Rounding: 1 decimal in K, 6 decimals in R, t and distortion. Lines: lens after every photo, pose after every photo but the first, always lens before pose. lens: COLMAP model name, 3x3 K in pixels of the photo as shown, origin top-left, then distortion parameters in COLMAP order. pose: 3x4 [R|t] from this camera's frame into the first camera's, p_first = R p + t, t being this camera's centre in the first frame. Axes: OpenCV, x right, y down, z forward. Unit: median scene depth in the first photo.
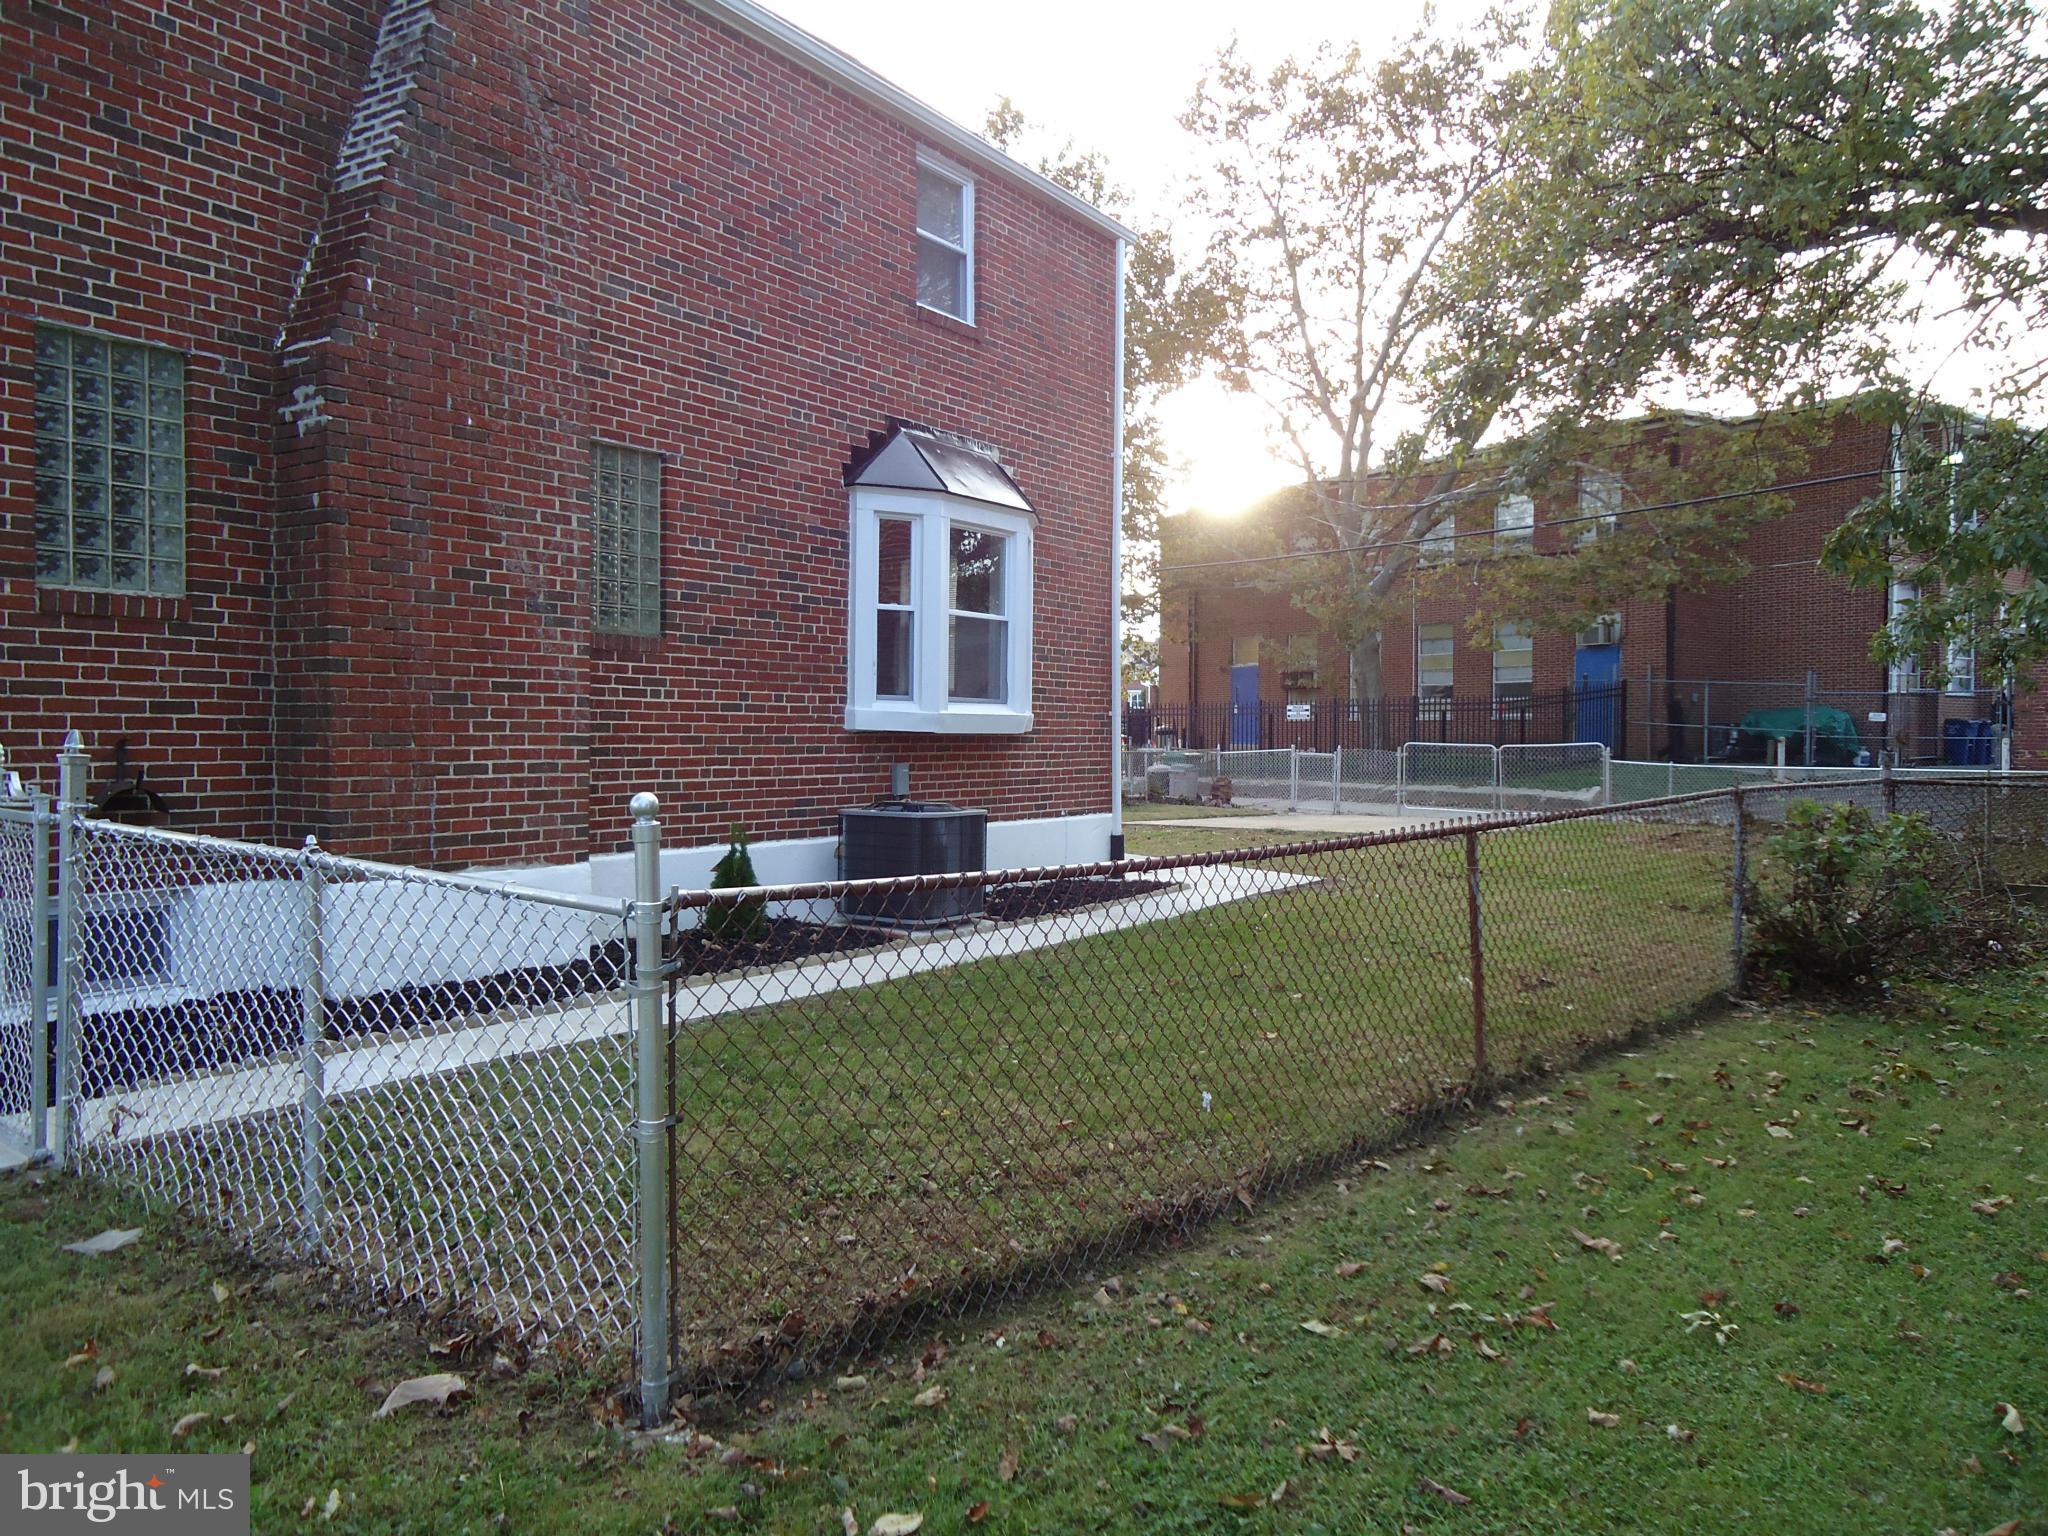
lens RADIAL K [[1500.9, 0, 1021.0], [0, 1500.9, 763.8], [0, 0, 1]] dist [-0.013854, 0.007157]
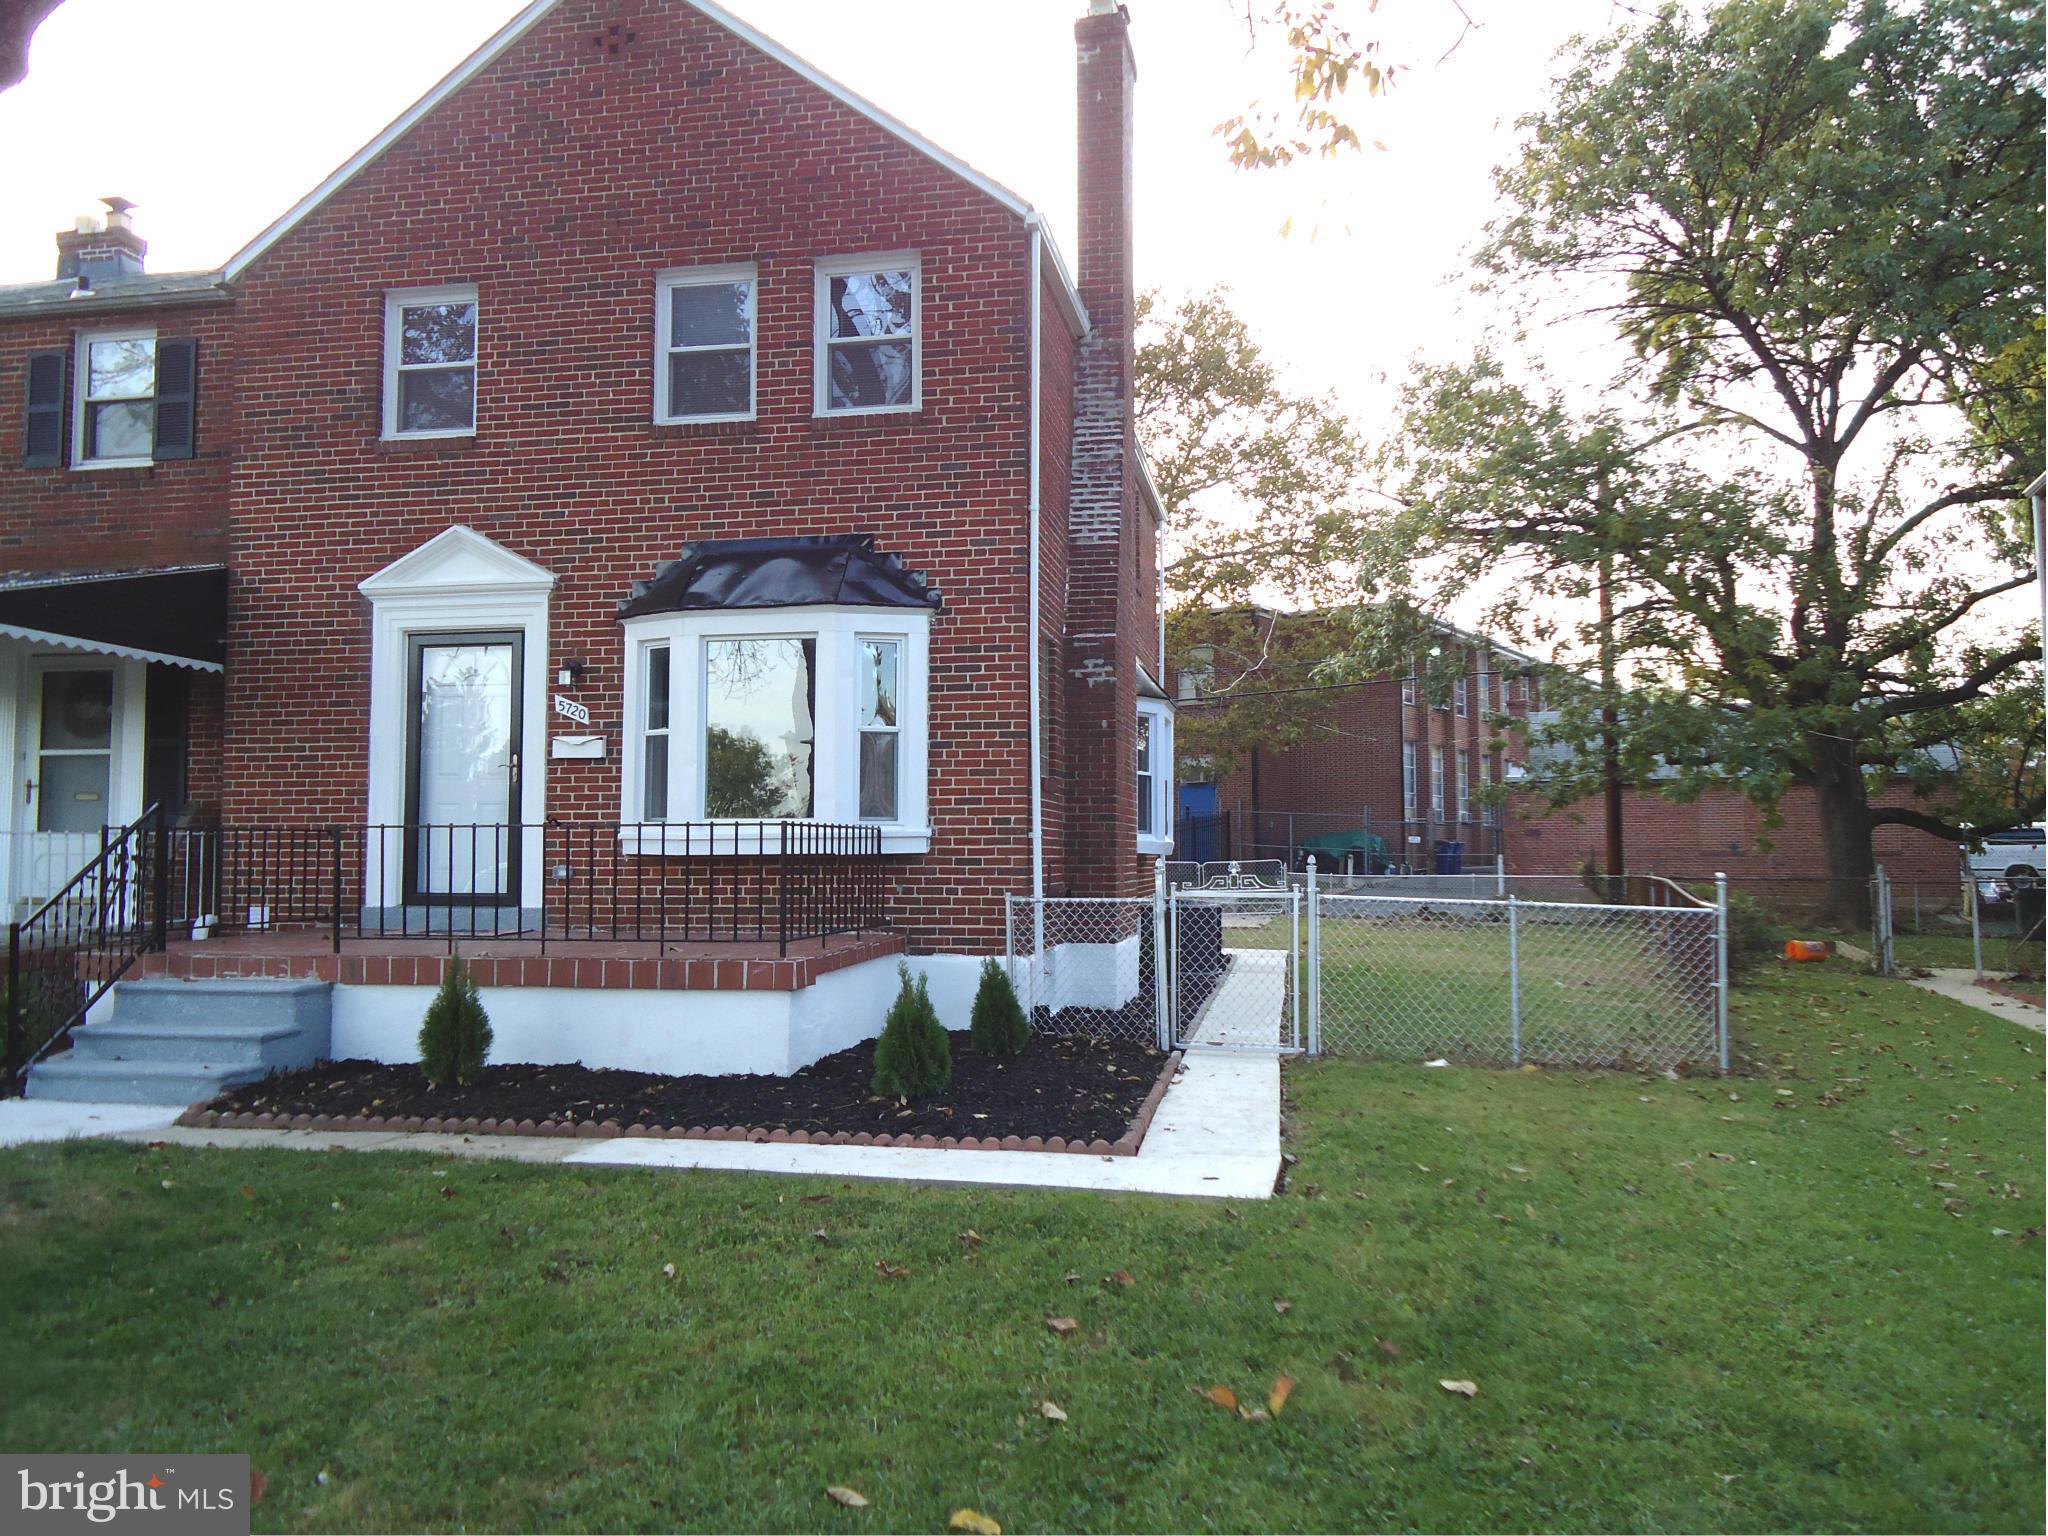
lens RADIAL K [[1500.9, 0, 1021.0], [0, 1500.9, 763.8], [0, 0, 1]] dist [-0.013854, 0.007157]
pose [[0.921161, 0.012166, 0.388991, -0.350789], [0.018605, 0.996992, -0.075240, 0.000504], [-0.388736, 0.076545, 0.918164, -0.163246]]
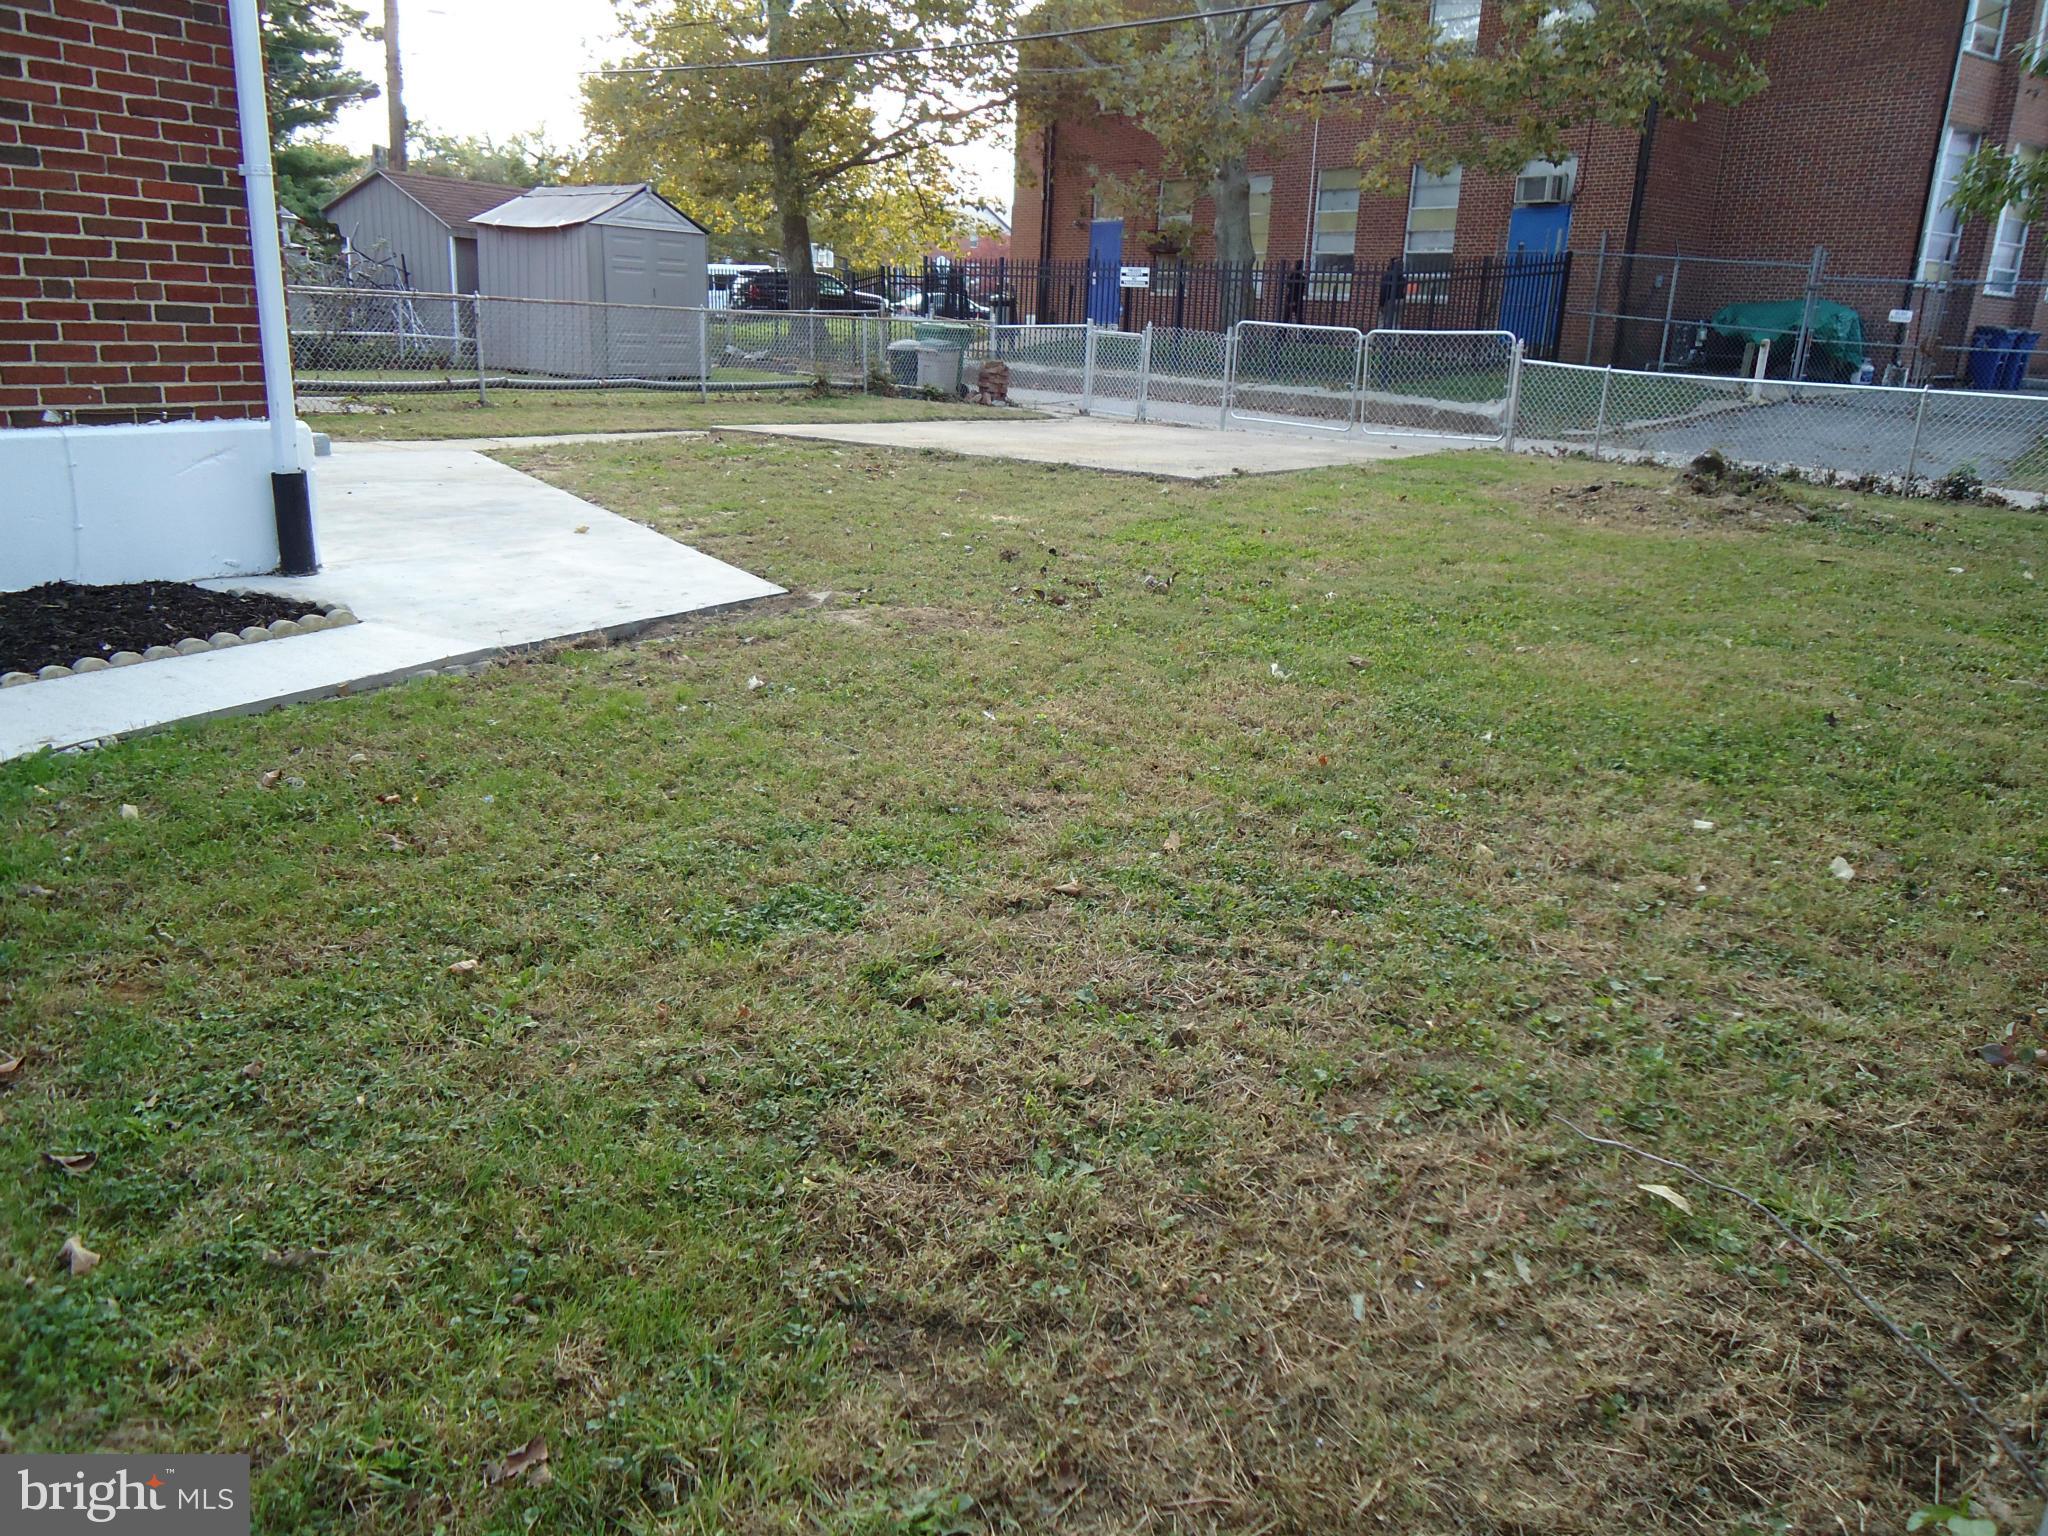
lens RADIAL K [[1500.9, 0, 1021.0], [0, 1500.9, 763.8], [0, 0, 1]] dist [-0.013854, 0.007157]
pose [[0.998471, 0.029660, 0.046641, 0.141910], [-0.041064, 0.962886, 0.266765, 0.002680], [-0.036998, -0.268272, 0.962632, 0.309754]]
